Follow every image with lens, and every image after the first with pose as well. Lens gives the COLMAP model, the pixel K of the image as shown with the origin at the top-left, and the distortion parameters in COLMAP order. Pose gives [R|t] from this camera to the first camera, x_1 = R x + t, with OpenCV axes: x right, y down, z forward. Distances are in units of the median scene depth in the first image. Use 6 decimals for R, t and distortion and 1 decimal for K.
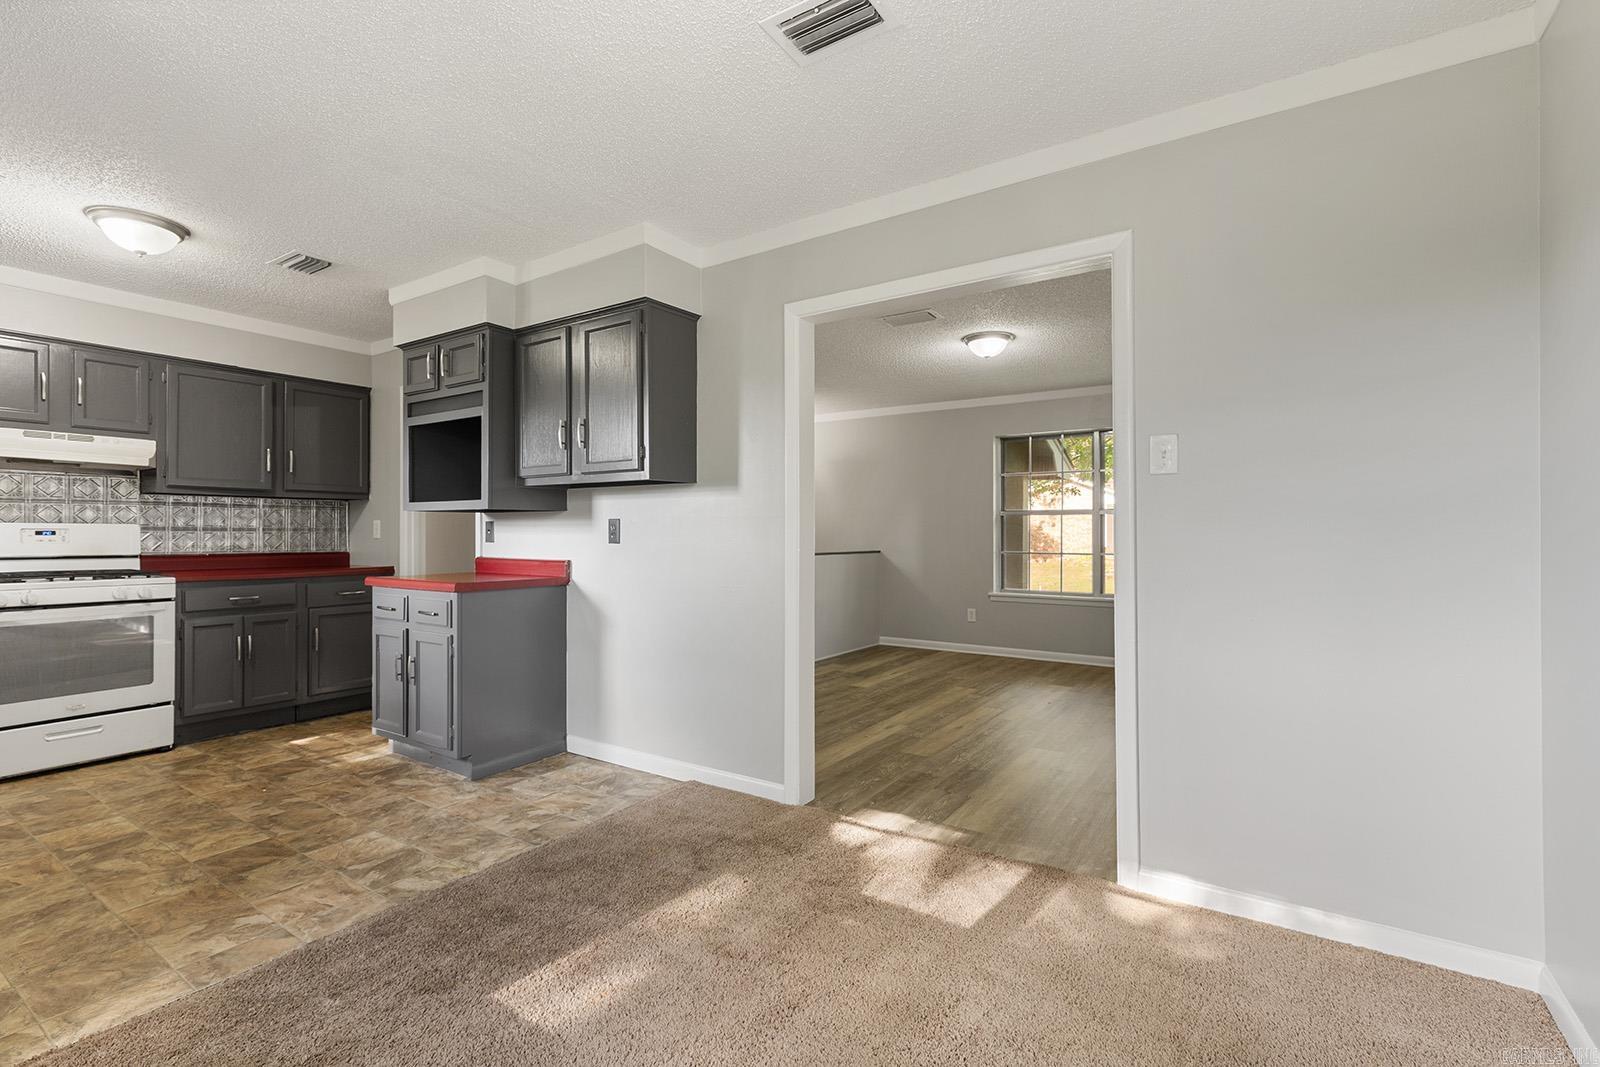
lens RADIAL K [[728.9, 0, 802.2], [0, 728.9, 529.5], [0, 0, 1]] dist [0.003611, 0.000373]
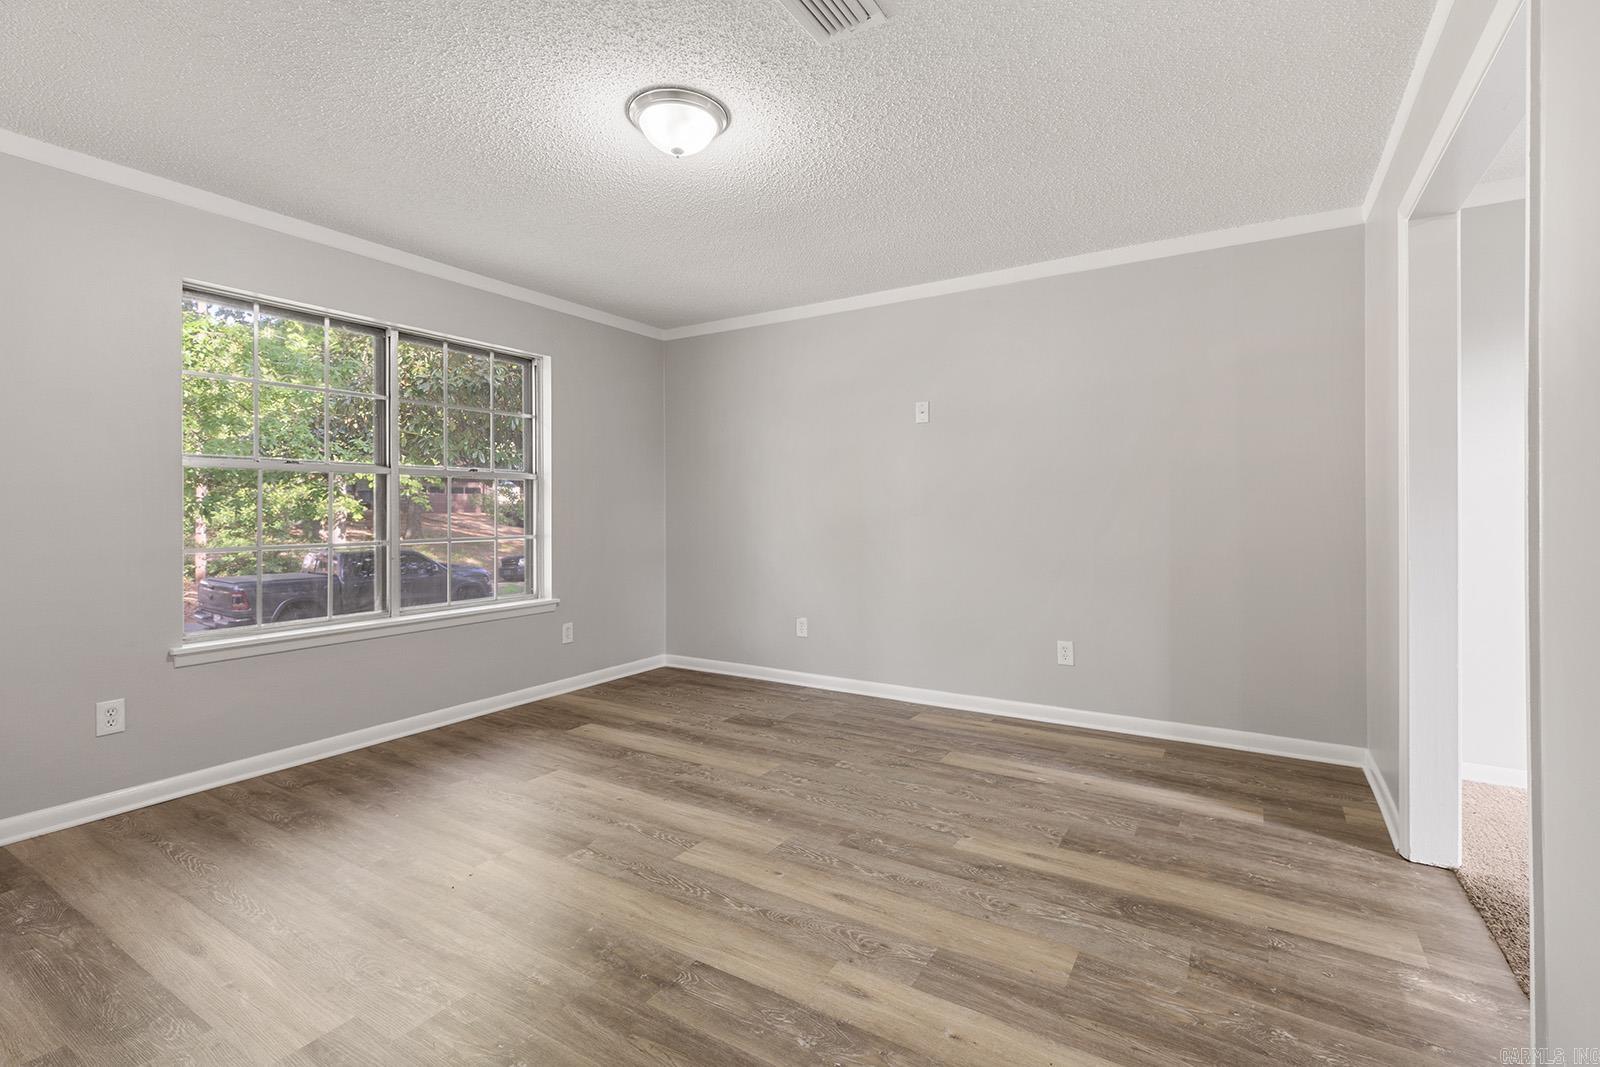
lens RADIAL K [[724.0, 0, 803.1], [0, 724.0, 506.1], [0, 0, 1]] dist [0.002389, 0.000299]
pose [[-0.030361, 0.002347, 0.999536, -0.300120], [-0.001078, 0.999997, -0.002381, 0.008849], [-0.999538, -0.001150, -0.030359, 1.139717]]
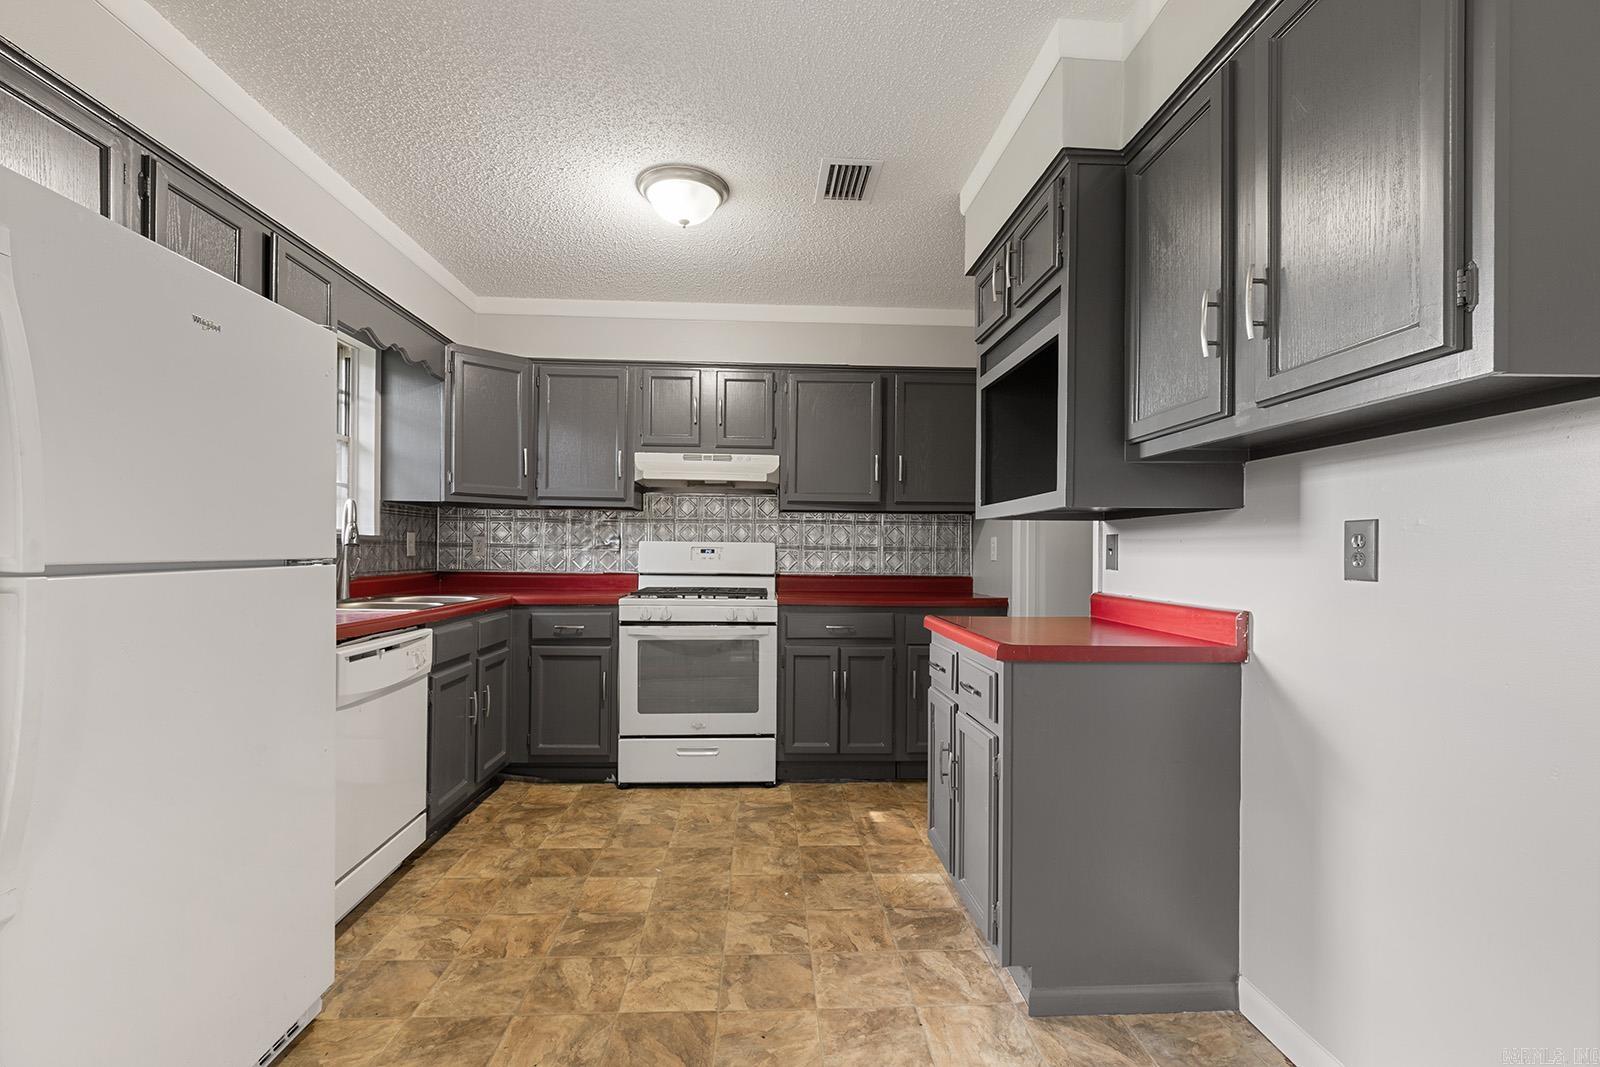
lens RADIAL K [[725.6, 0, 797.0], [0, 725.6, 553.6], [0, 0, 1]] dist [0.002657, 0.000055]
pose [[0.595995, 0.005783, -0.802967, -0.111227], [-0.005265, 0.999981, 0.003293, 0.004235], [0.802971, 0.002265, 0.596014, 0.470701]]
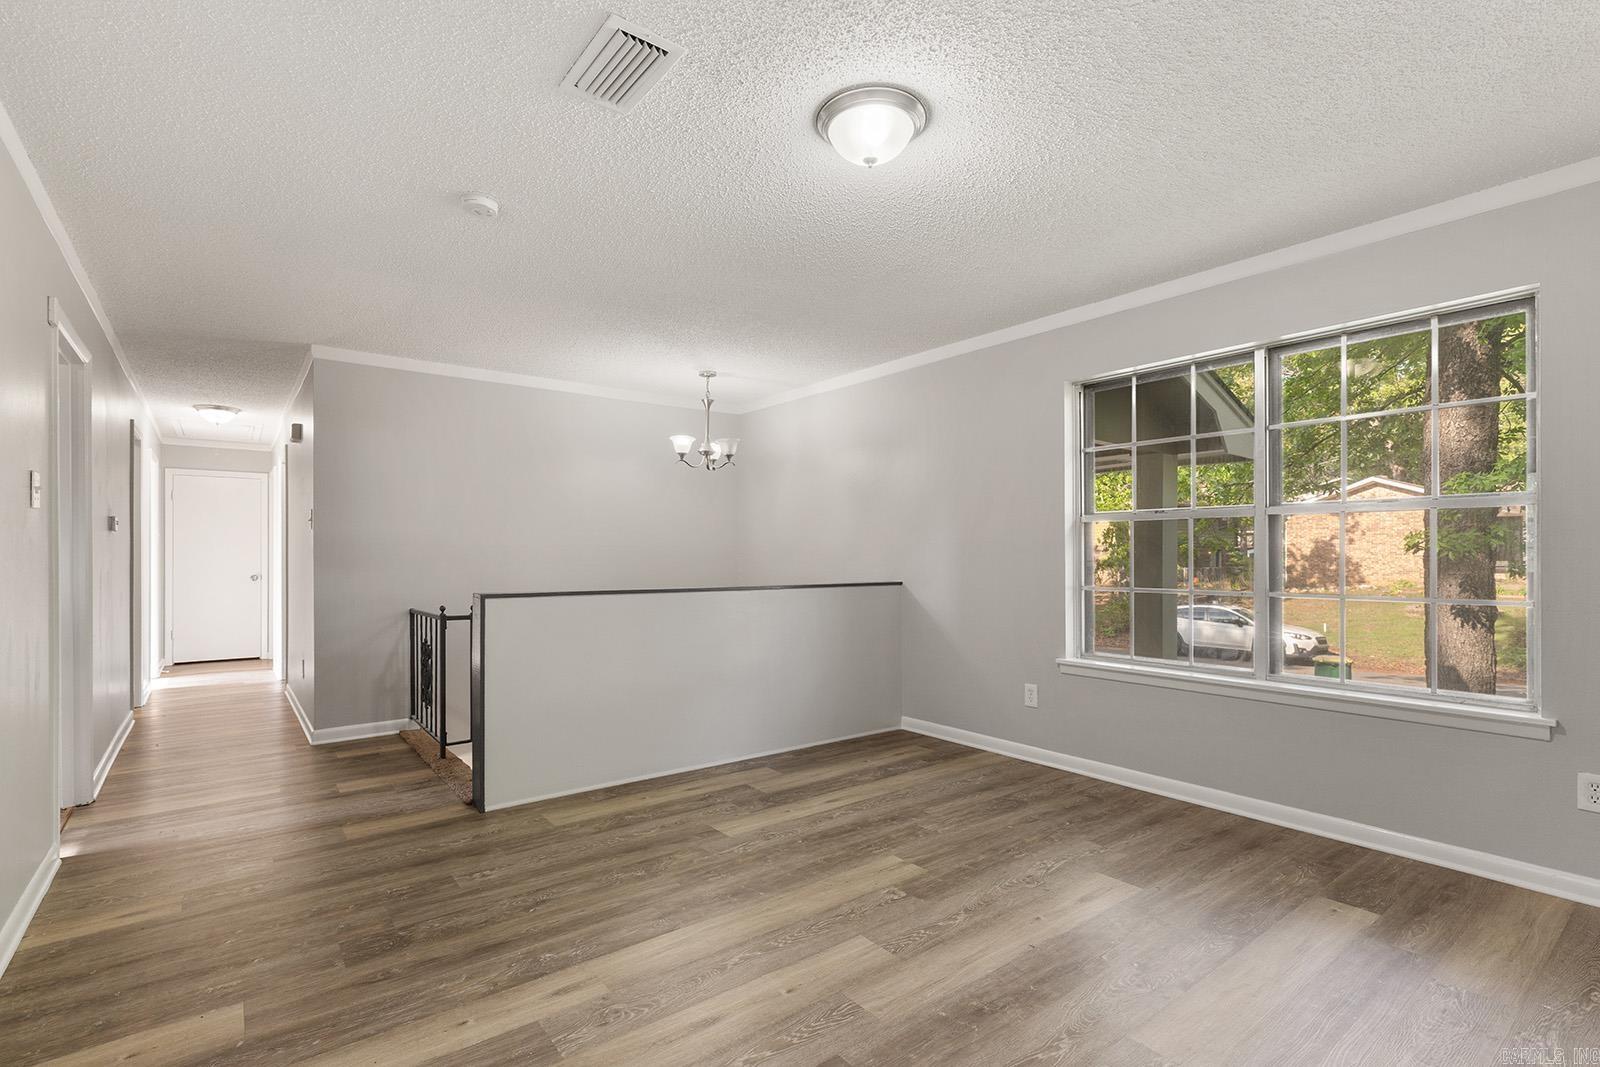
lens RADIAL K [[741.1, 0, 793.6], [0, 741.1, 556.9], [0, 0, 1]] dist [0.006067, -0.000262]
pose [[0.945856, -0.003111, -0.324573, 0.436534], [0.005039, 0.999974, 0.005099, 0.005883], [0.324549, -0.006458, 0.945847, 0.676854]]
